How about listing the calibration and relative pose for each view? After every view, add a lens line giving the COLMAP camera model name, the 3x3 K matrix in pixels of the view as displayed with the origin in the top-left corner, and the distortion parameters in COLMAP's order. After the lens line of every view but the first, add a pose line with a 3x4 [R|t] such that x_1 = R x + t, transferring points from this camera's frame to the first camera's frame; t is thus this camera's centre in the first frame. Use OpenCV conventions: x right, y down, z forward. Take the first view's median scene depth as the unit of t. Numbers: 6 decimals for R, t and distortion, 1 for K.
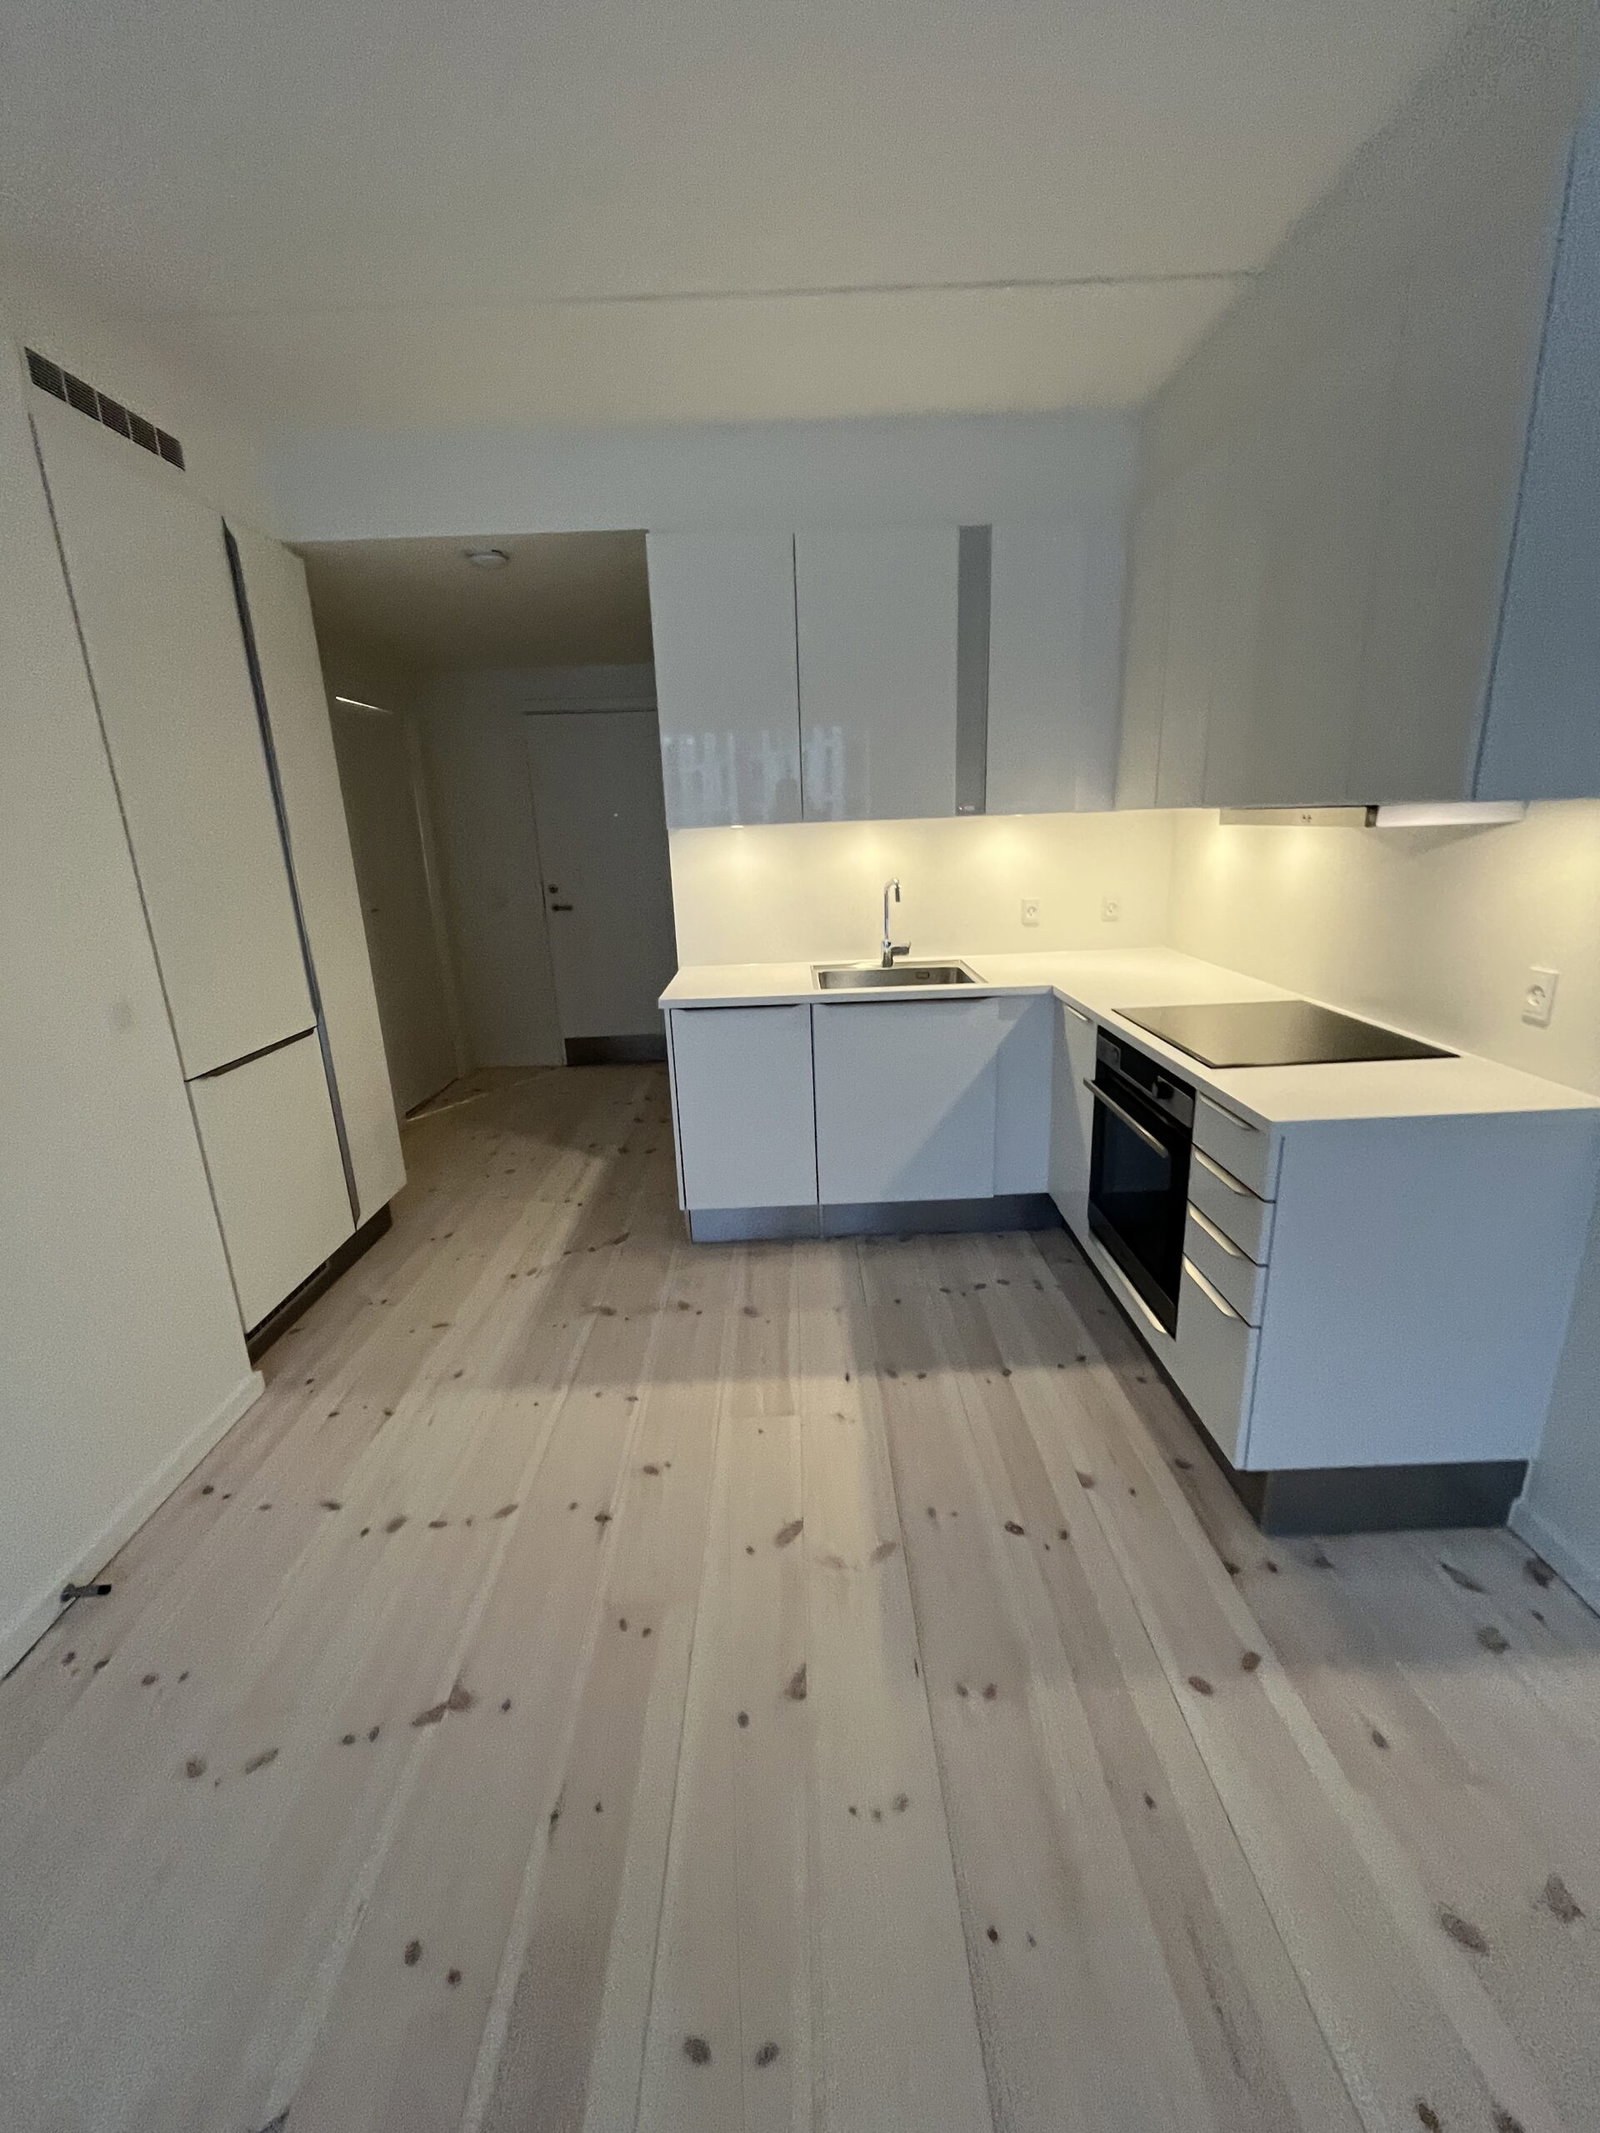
lens RADIAL K [[864.6, 0, 799.5], [0, 864.6, 1060.4], [0, 0, 1]] dist [-0.003695, -0.000277]
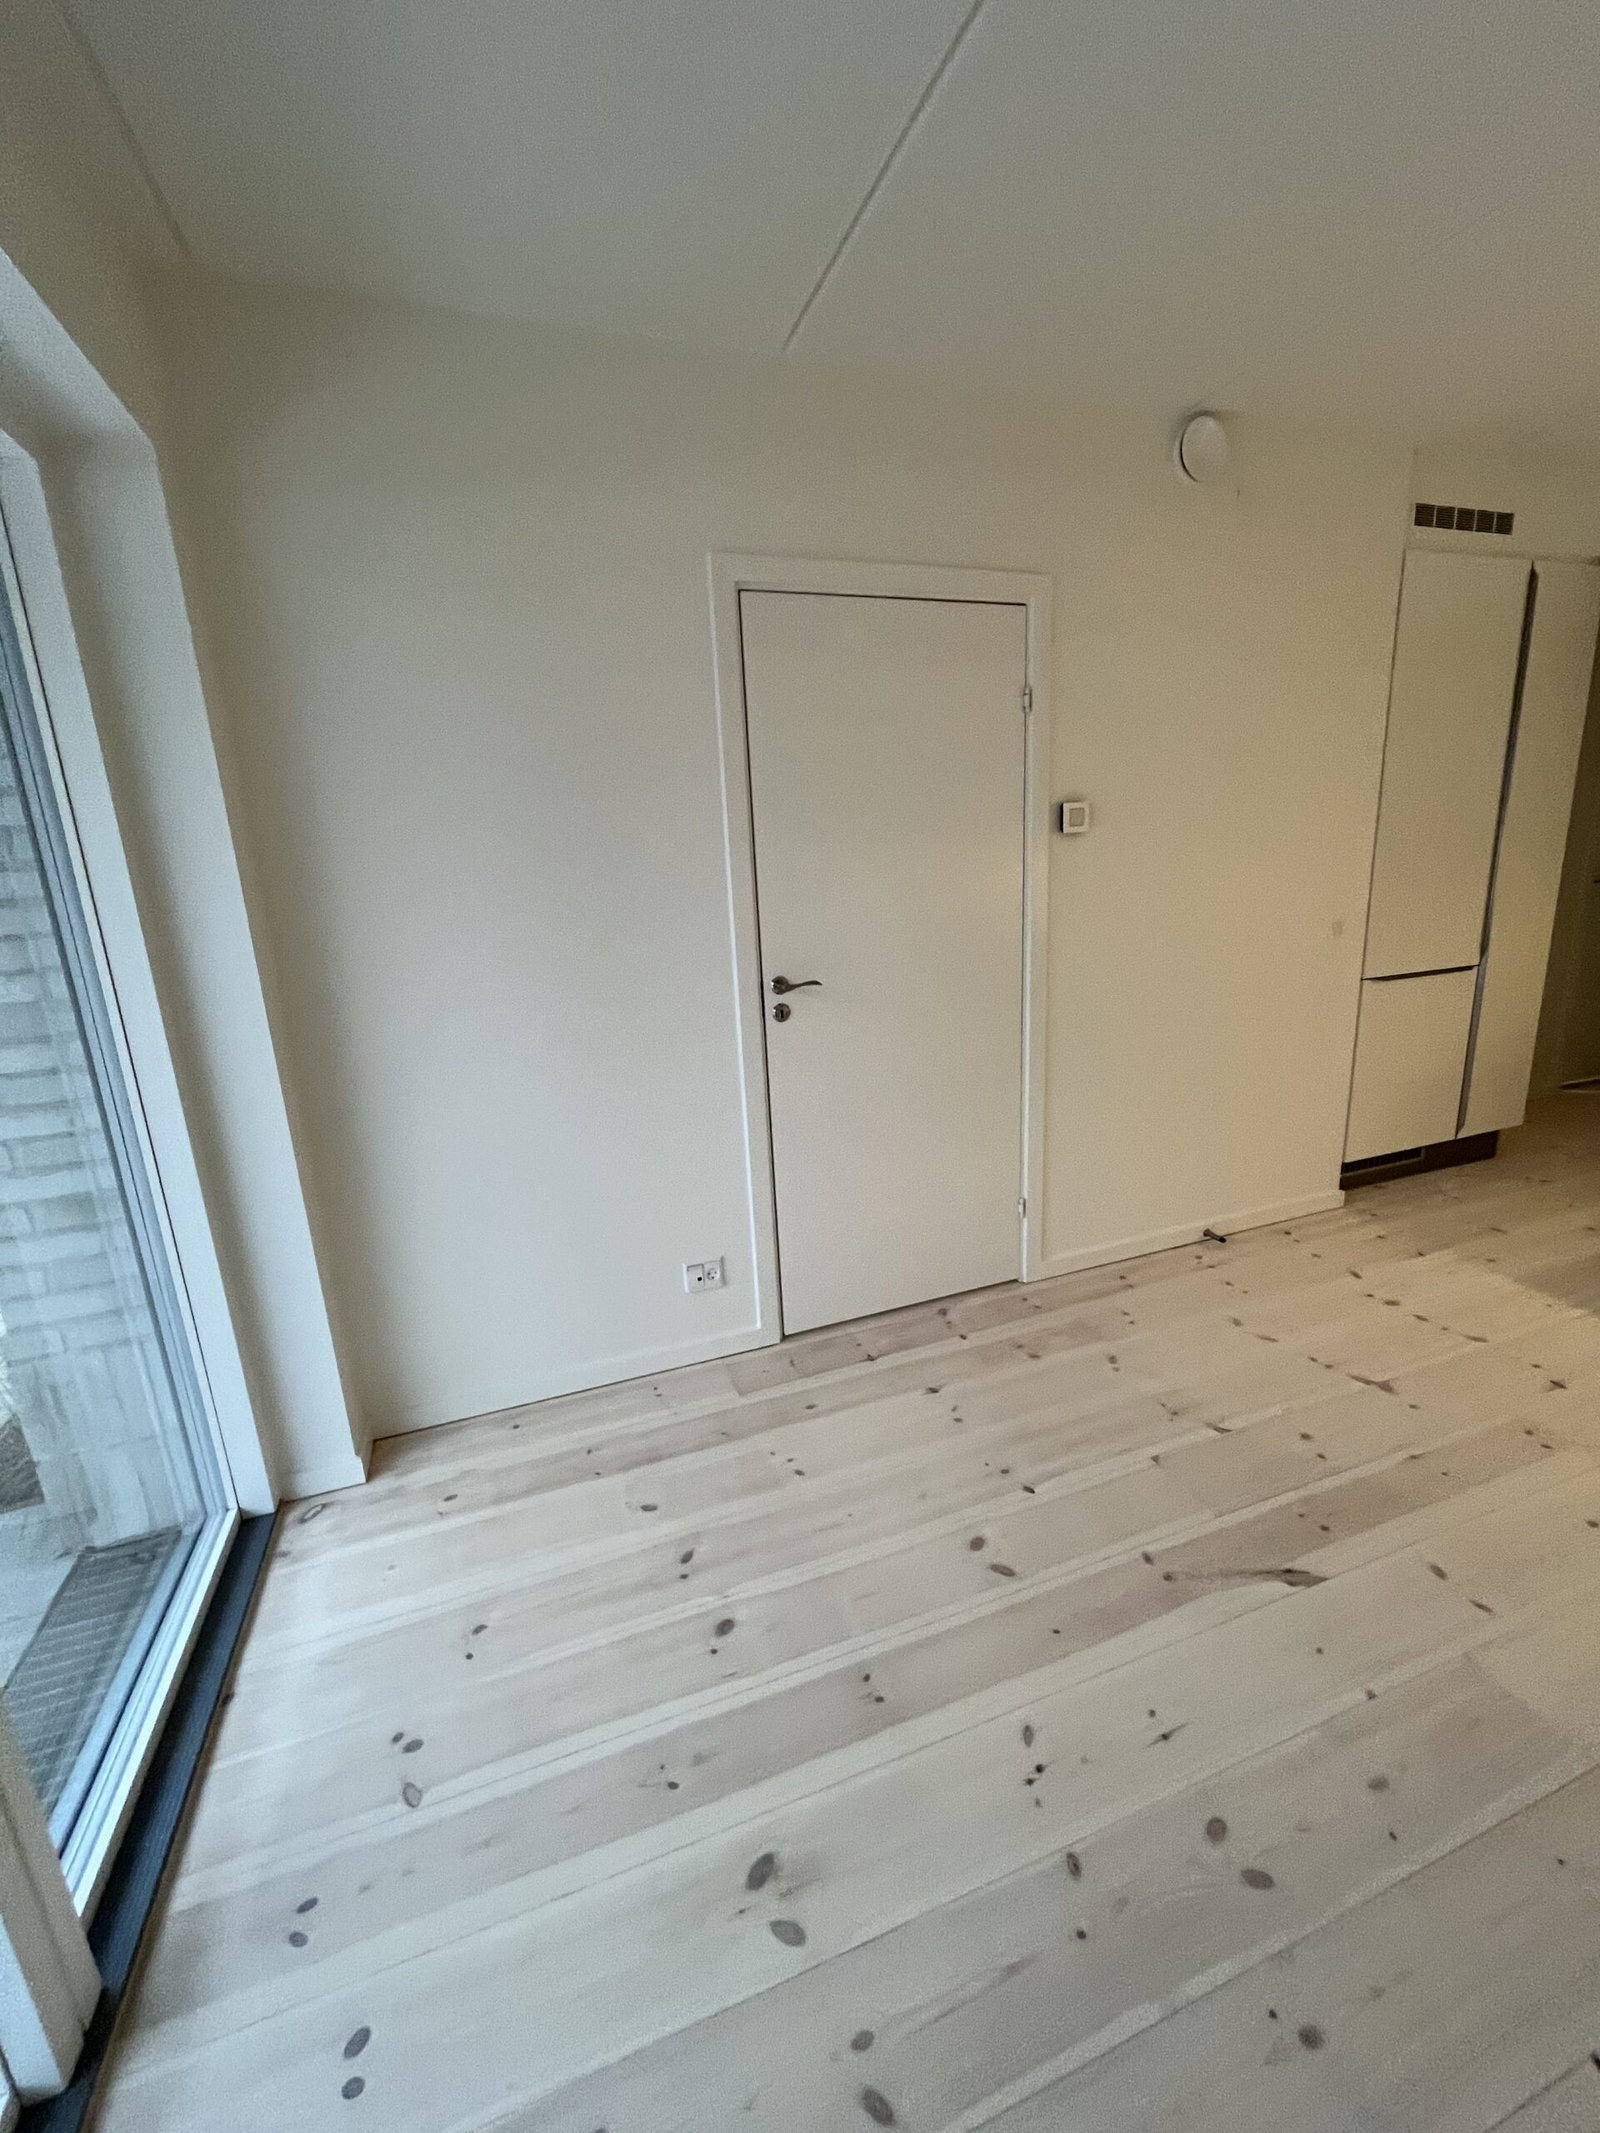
lens RADIAL K [[864.6, 0, 799.5], [0, 864.6, 1060.4], [0, 0, 1]] dist [-0.003695, -0.000277]
pose [[0.323275, 0.243540, -0.914430, 0.324945], [-0.214558, 0.960014, 0.179828, 0.087452], [0.921661, 0.138064, 0.362602, -0.362572]]
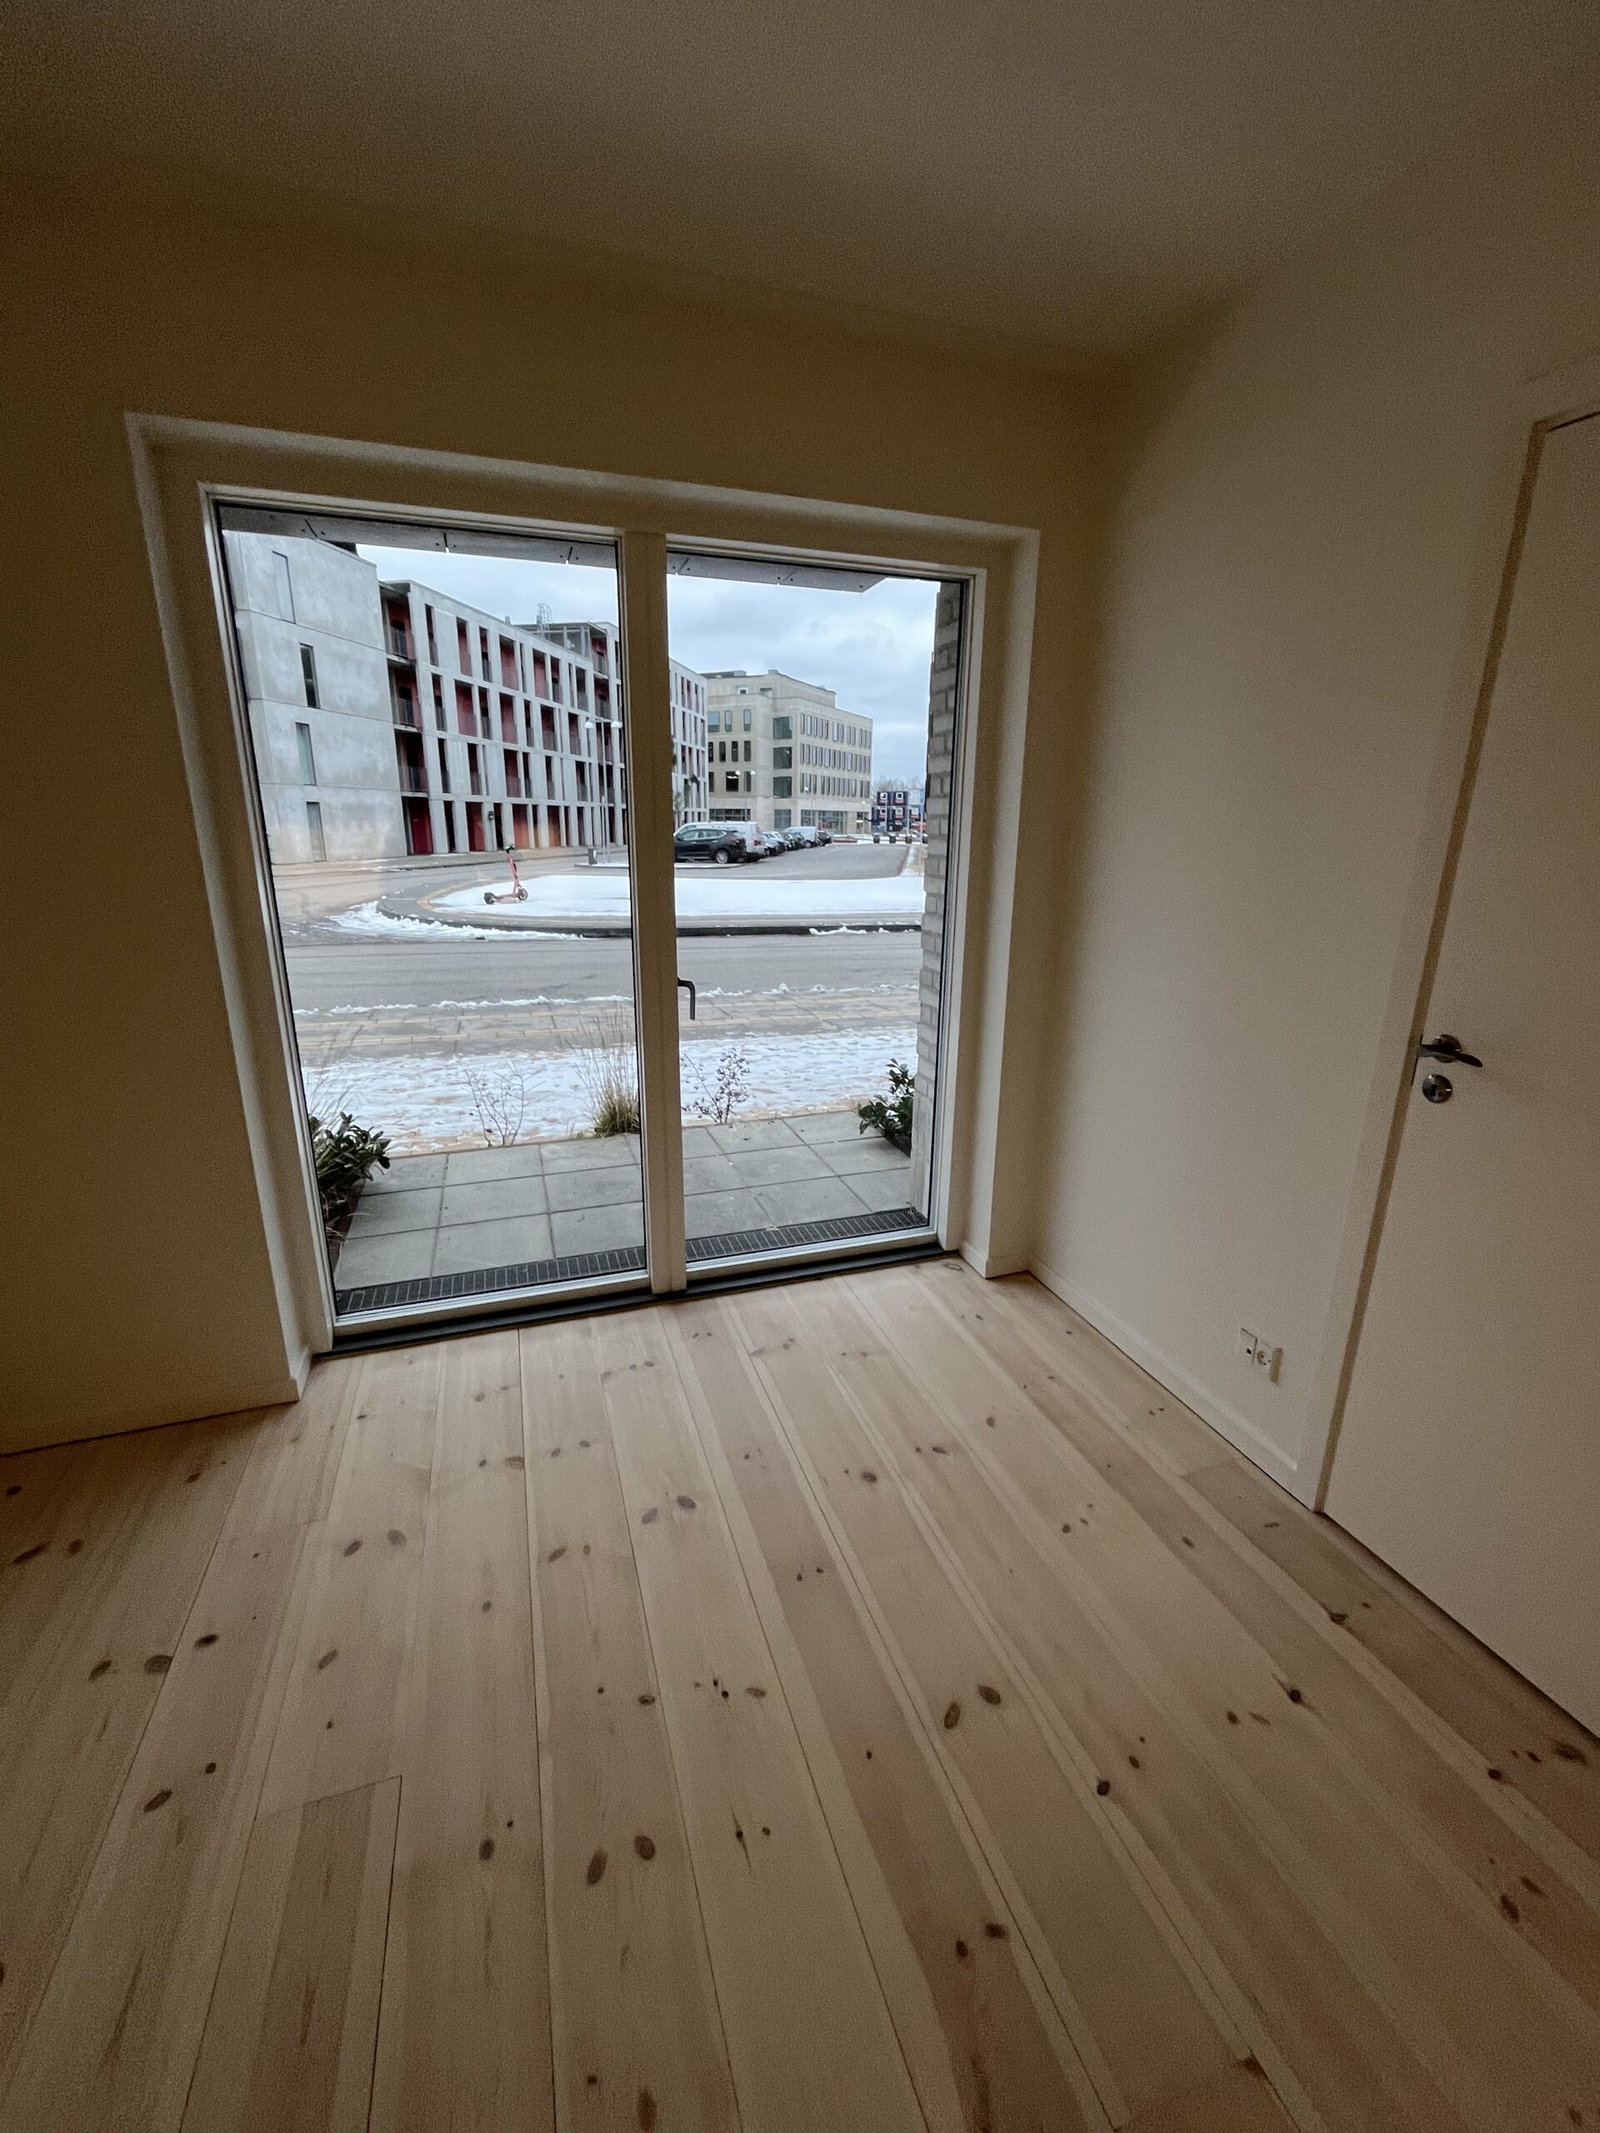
lens RADIAL K [[864.6, 0, 799.5], [0, 864.6, 1060.4], [0, 0, 1]] dist [-0.003695, -0.000277]
pose [[-0.950419, 0.112669, -0.289844, 0.041683], [-0.055230, 0.856082, 0.513880, -0.117249], [0.306029, 0.504410, -0.807414, 0.359617]]
